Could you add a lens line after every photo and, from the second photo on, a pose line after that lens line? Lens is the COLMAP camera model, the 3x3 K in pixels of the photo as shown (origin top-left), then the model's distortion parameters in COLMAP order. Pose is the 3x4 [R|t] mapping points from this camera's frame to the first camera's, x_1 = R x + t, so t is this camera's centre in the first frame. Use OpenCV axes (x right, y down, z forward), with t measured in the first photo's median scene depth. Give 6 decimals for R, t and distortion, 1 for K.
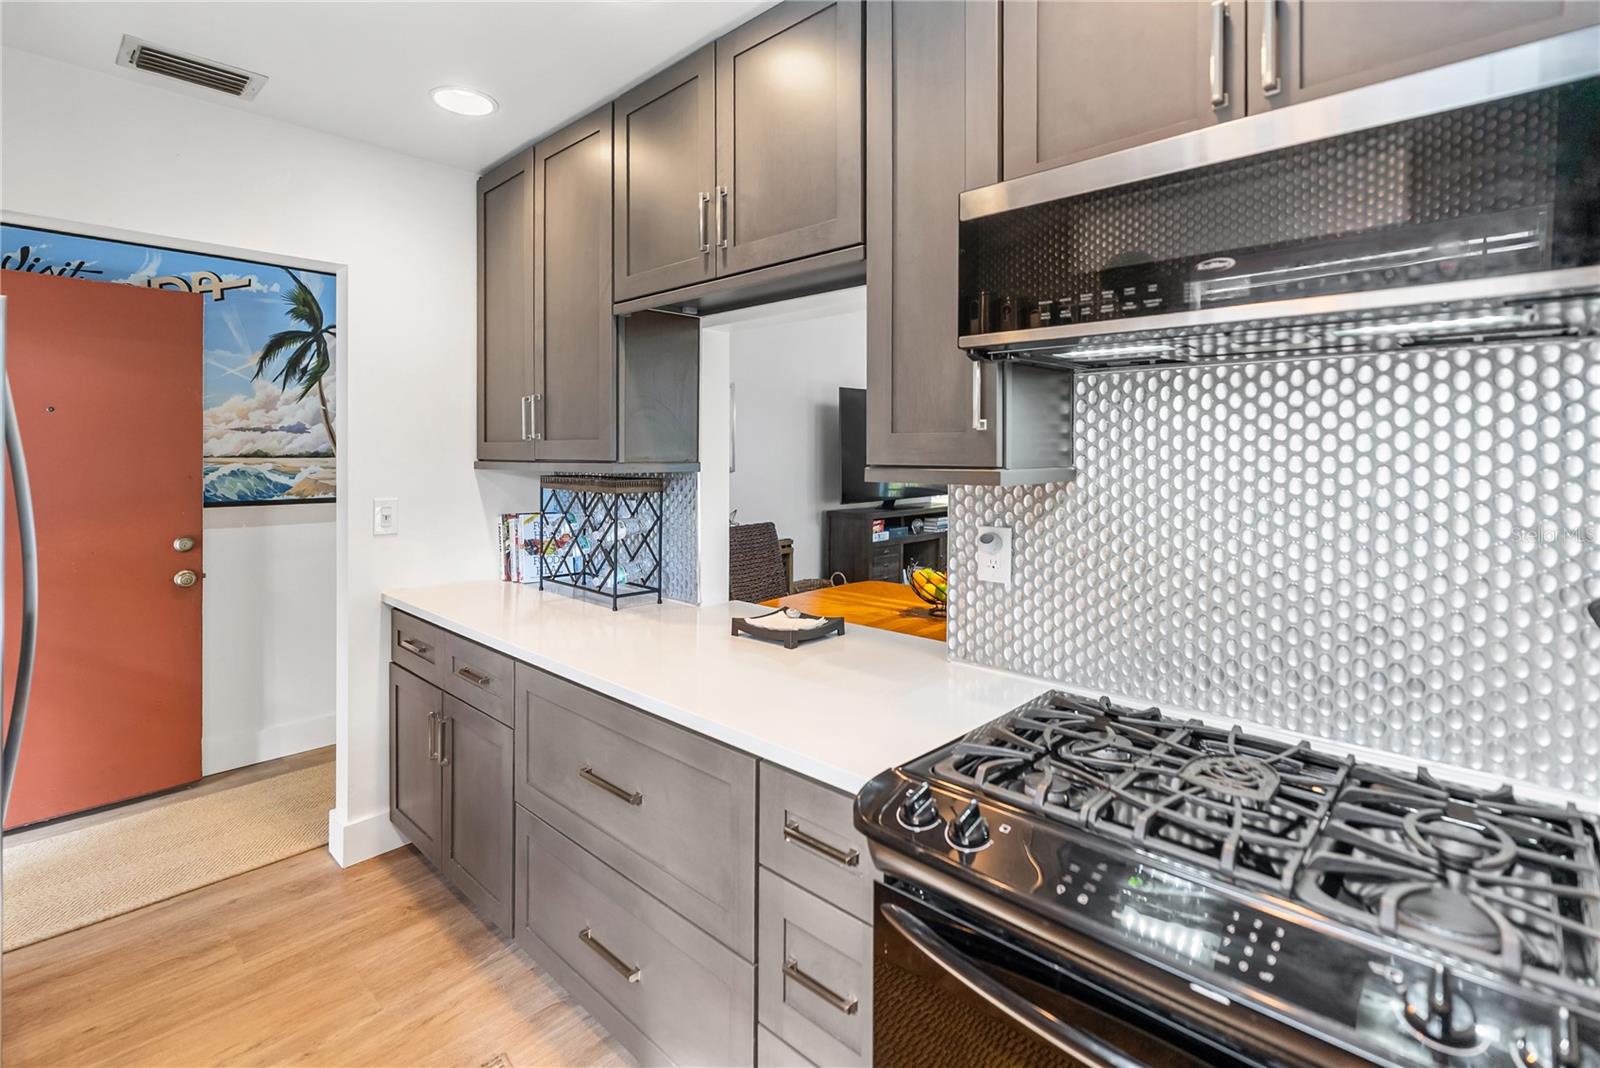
lens RADIAL K [[747.5, 0, 801.2], [0, 747.5, 476.7], [0, 0, 1]] dist [-0.005496, -0.000305]
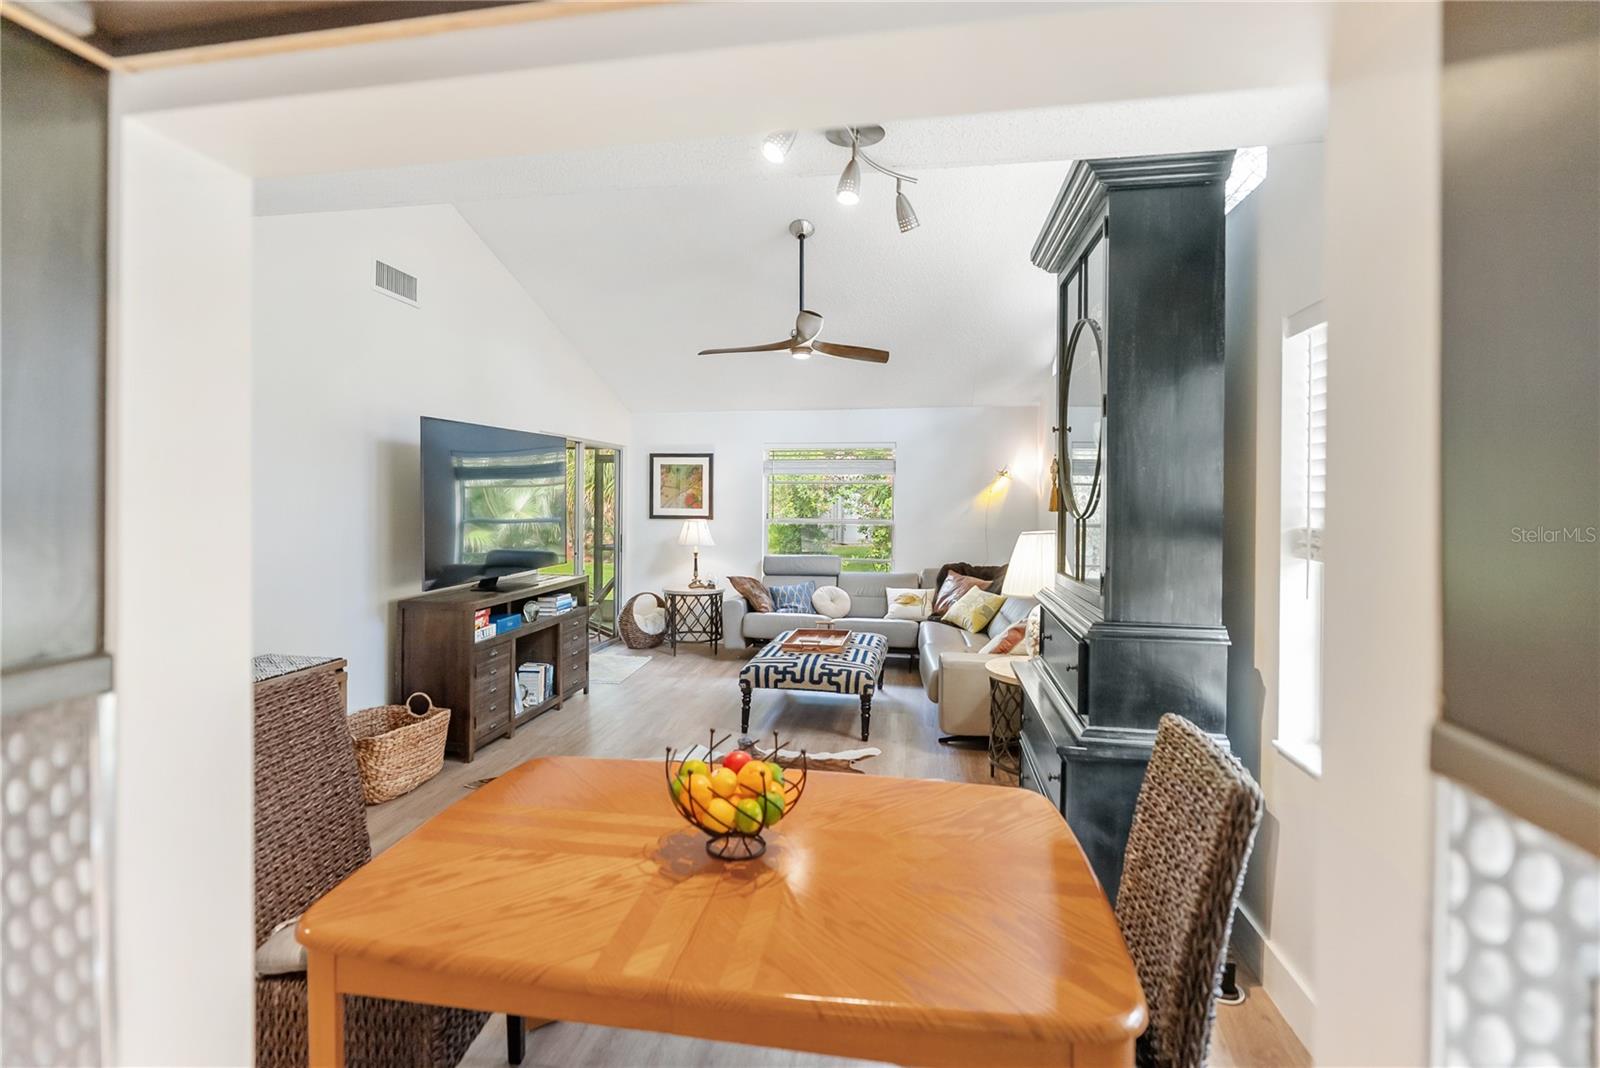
lens RADIAL K [[758.1, 0, 783.2], [0, 758.1, 500.3], [0, 0, 1]] dist [-0.003871, 0.000278]
pose [[0.851009, -0.002482, 0.525145, -0.028602], [0.017338, 0.999576, -0.023373, -0.022991], [-0.524865, 0.028995, 0.850692, 0.246637]]
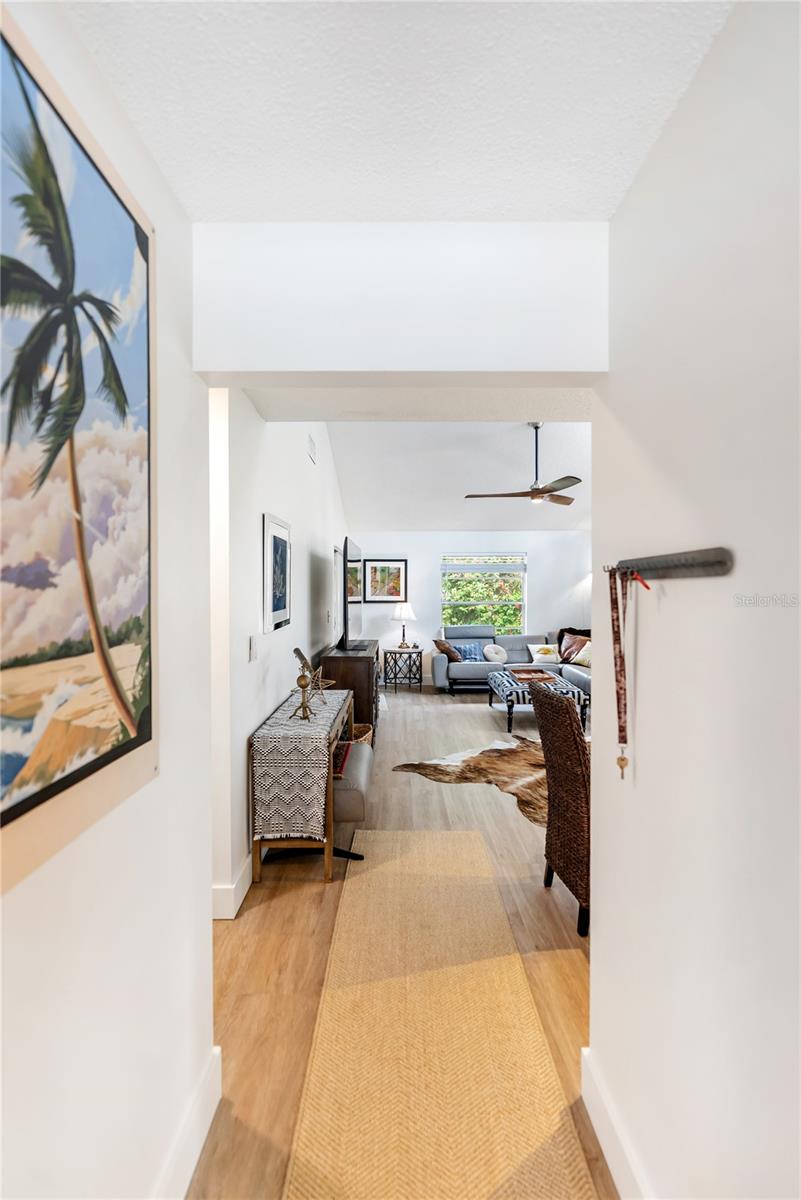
lens RADIAL K [[545.9, 0, 403.4], [0, 545.9, 595.2], [0, 0, 1]] dist [-0.001442, 0.000343]
pose [[0.733634, -0.014252, 0.679395, -0.399554], [0.029419, 0.999509, -0.010801, -0.027583], [-0.678907, 0.027911, 0.733693, 0.381070]]
